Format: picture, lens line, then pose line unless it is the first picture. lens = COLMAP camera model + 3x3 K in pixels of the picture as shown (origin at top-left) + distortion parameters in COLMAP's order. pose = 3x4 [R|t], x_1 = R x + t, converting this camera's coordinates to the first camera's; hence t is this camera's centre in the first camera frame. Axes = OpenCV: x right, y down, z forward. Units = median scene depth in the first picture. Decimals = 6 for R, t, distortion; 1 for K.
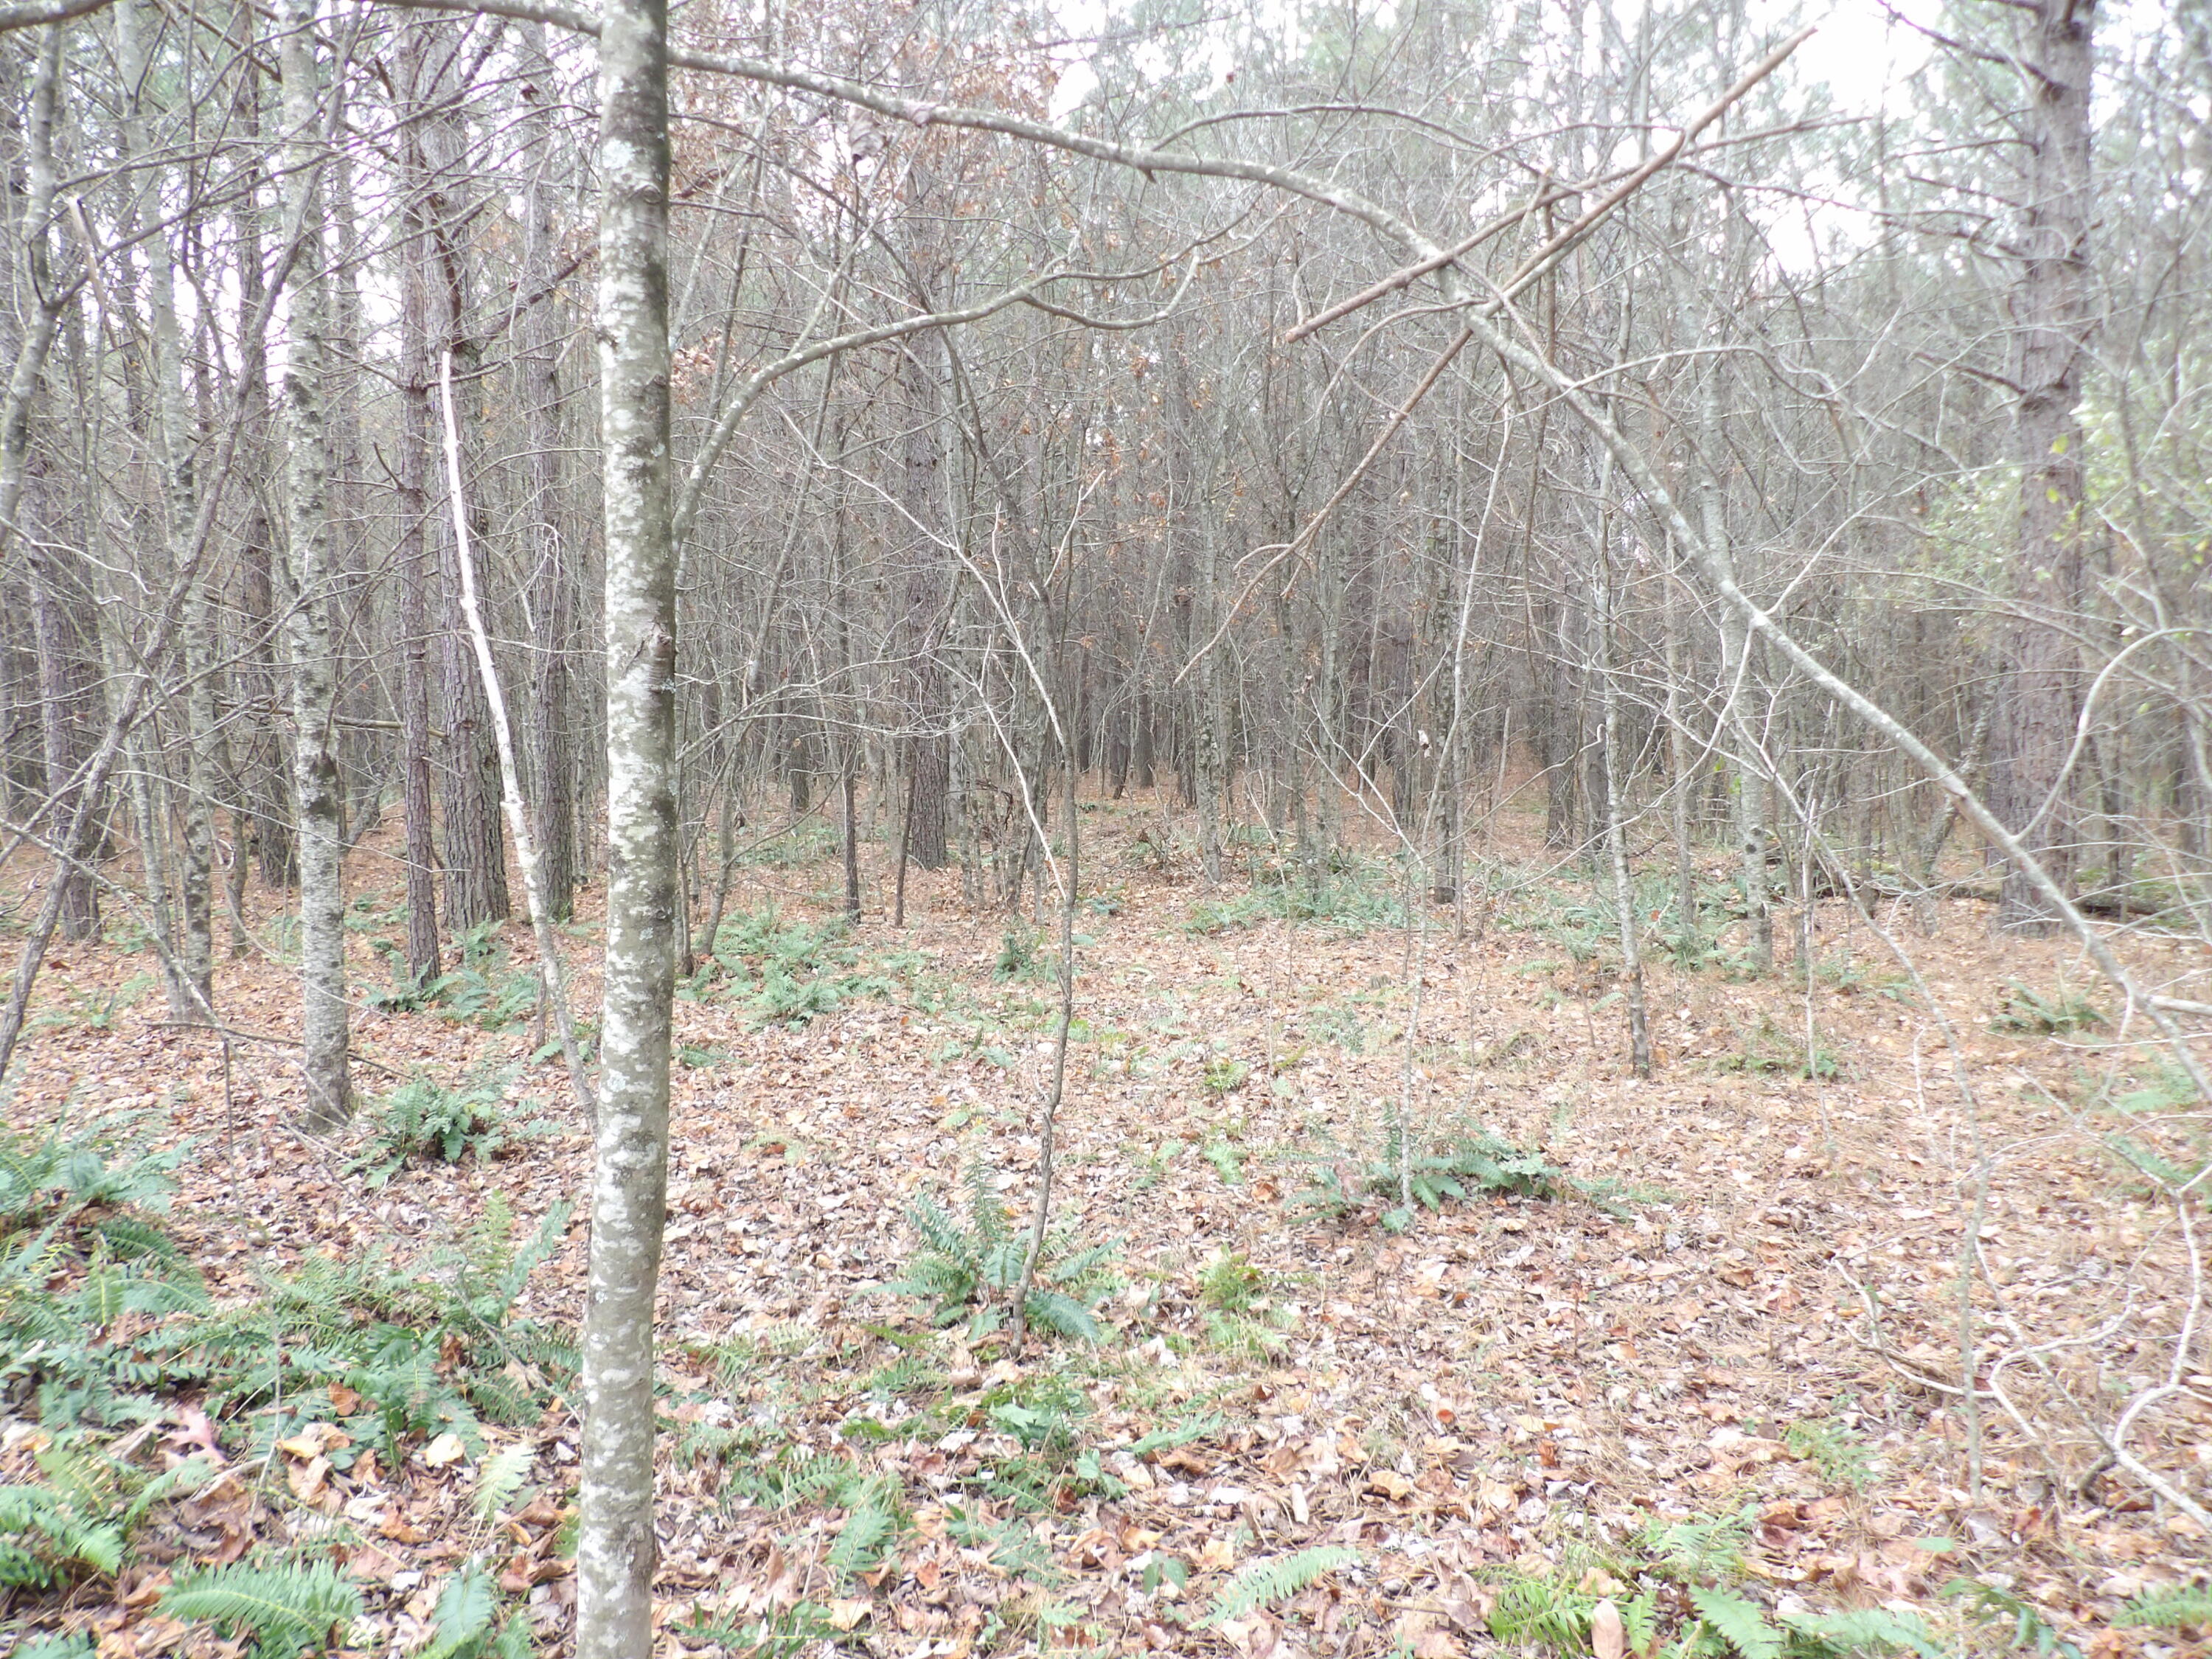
lens RADIAL K [[1642.3, 0, 1106.0], [0, 1642.3, 829.5], [0, 0, 1]] dist [-0.005598, 0.062965]
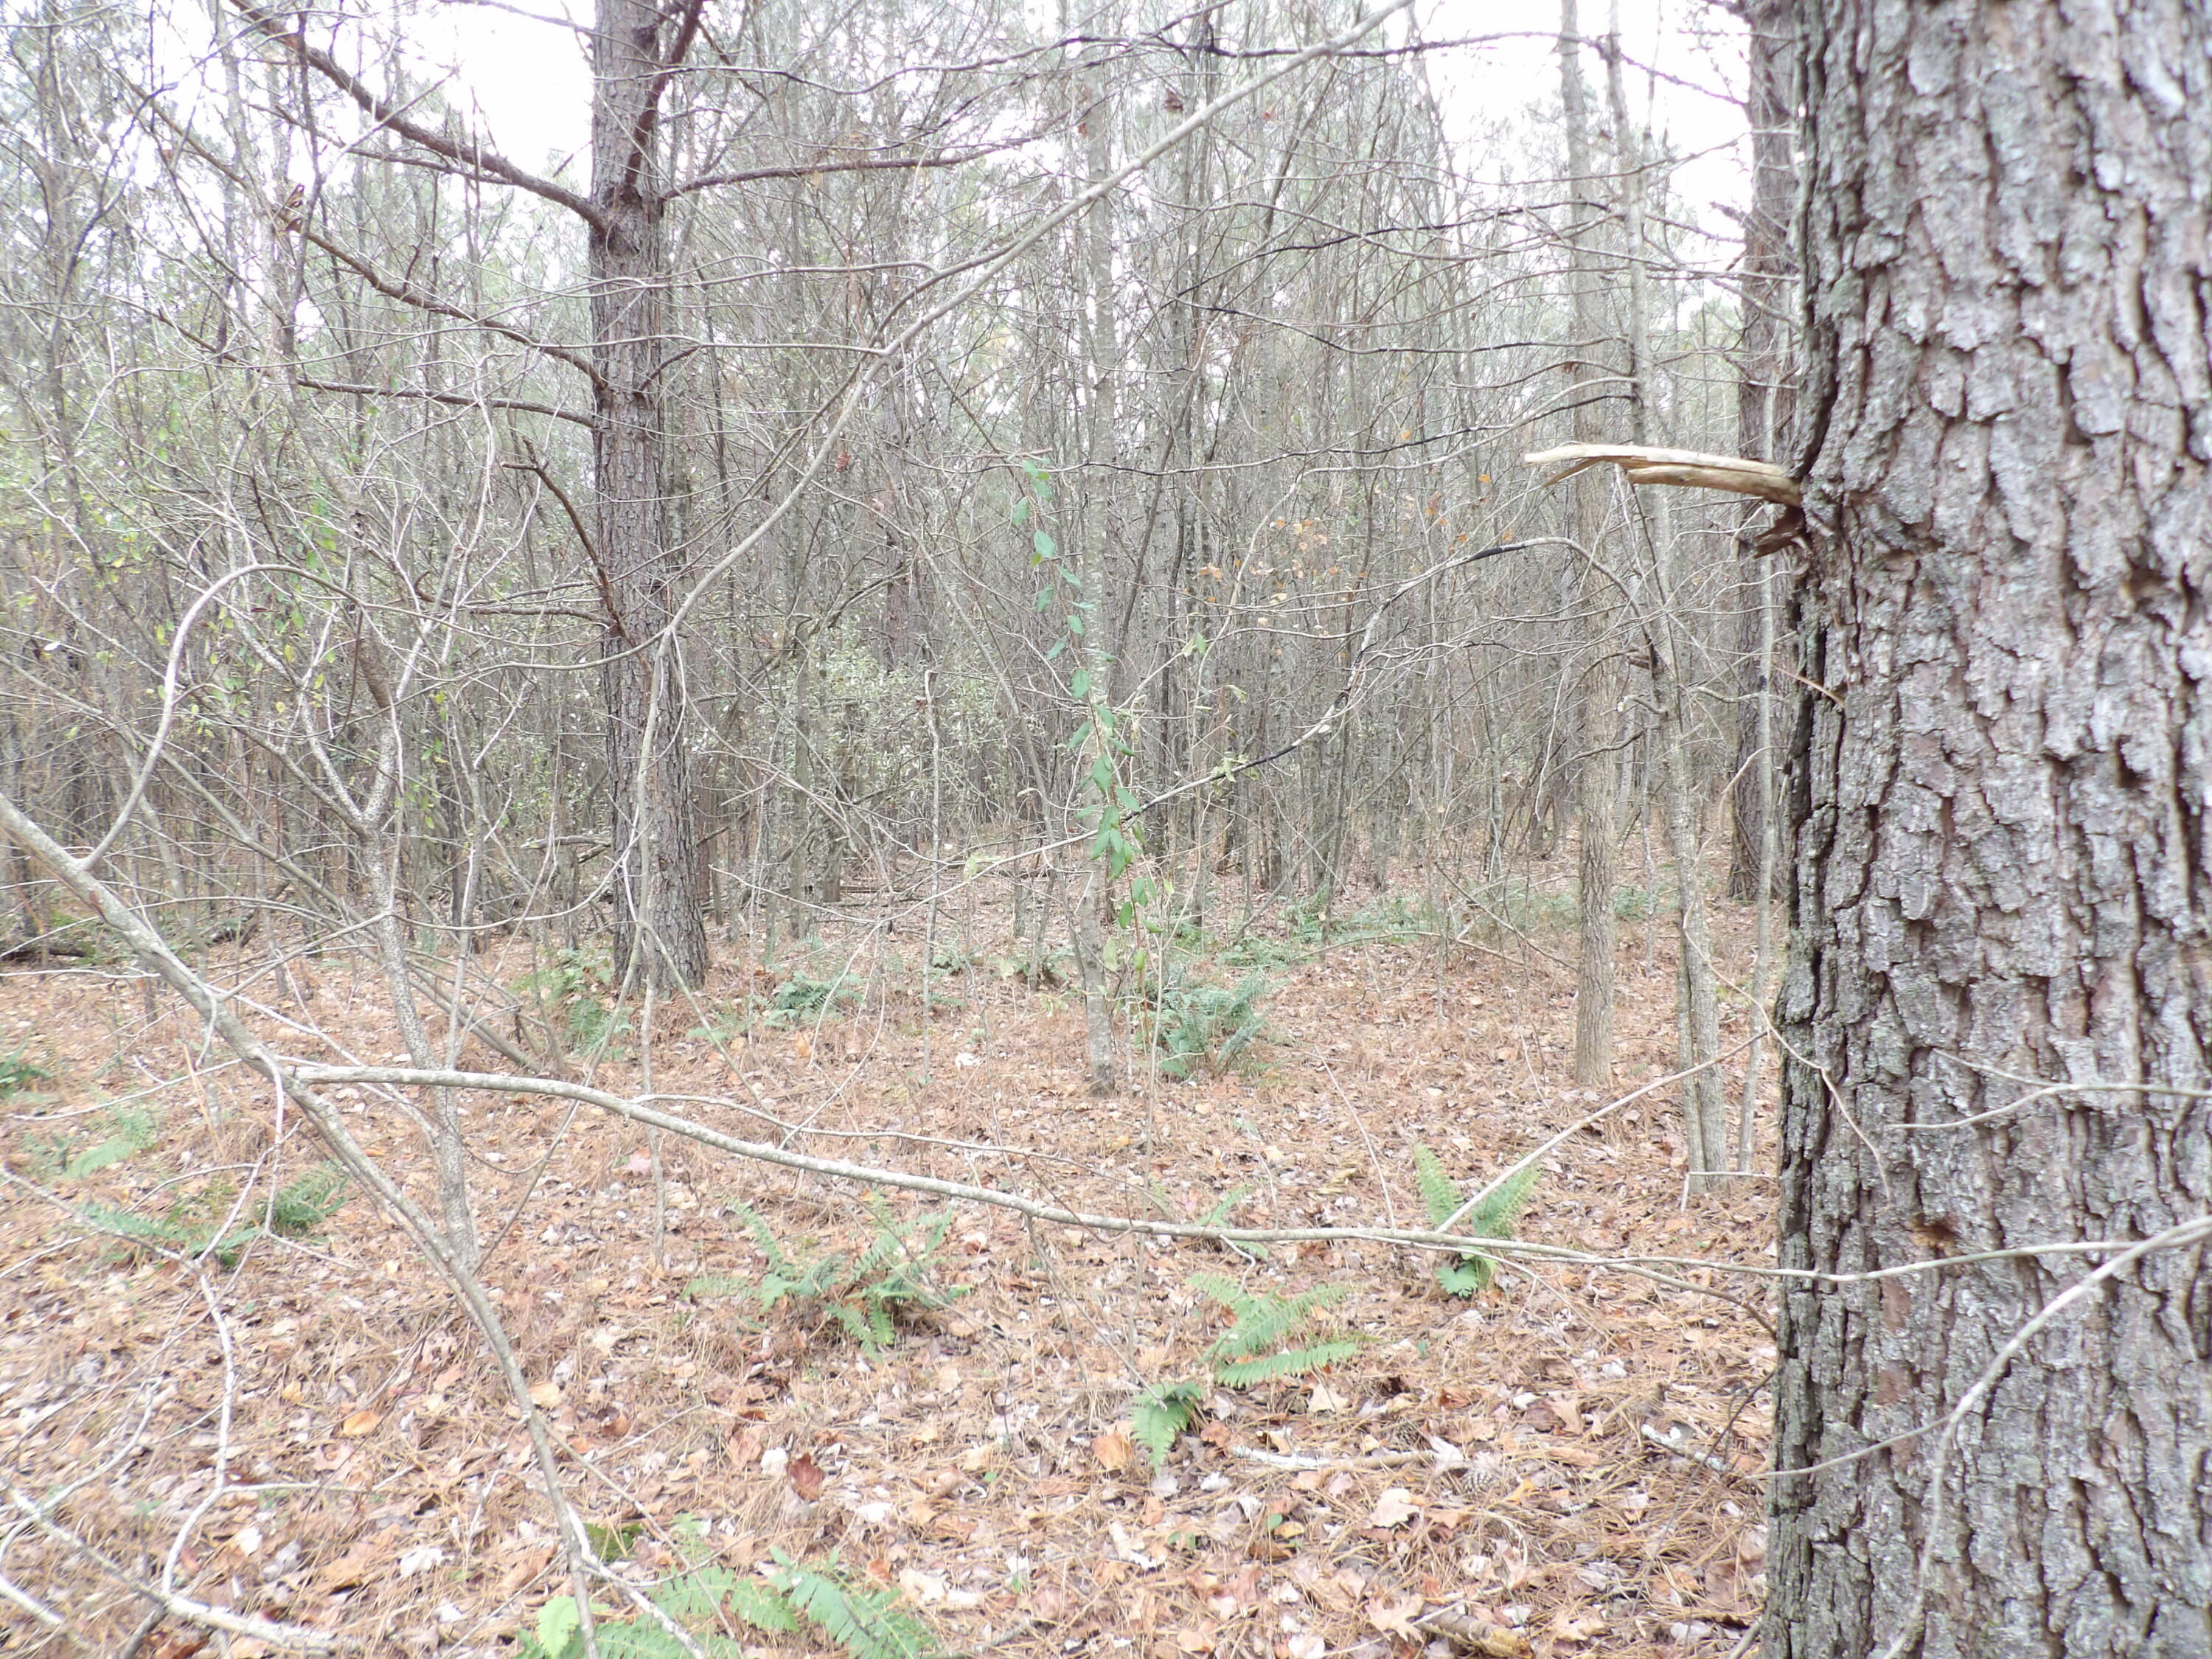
lens RADIAL K [[1642.3, 0, 1106.0], [0, 1642.3, 829.5], [0, 0, 1]] dist [-0.005598, 0.062965]
pose [[0.417896, -0.042592, 0.907496, 0.036852], [0.064305, 0.997782, 0.017218, 0.002814], [-0.906216, 0.051161, 0.419708, 0.121510]]
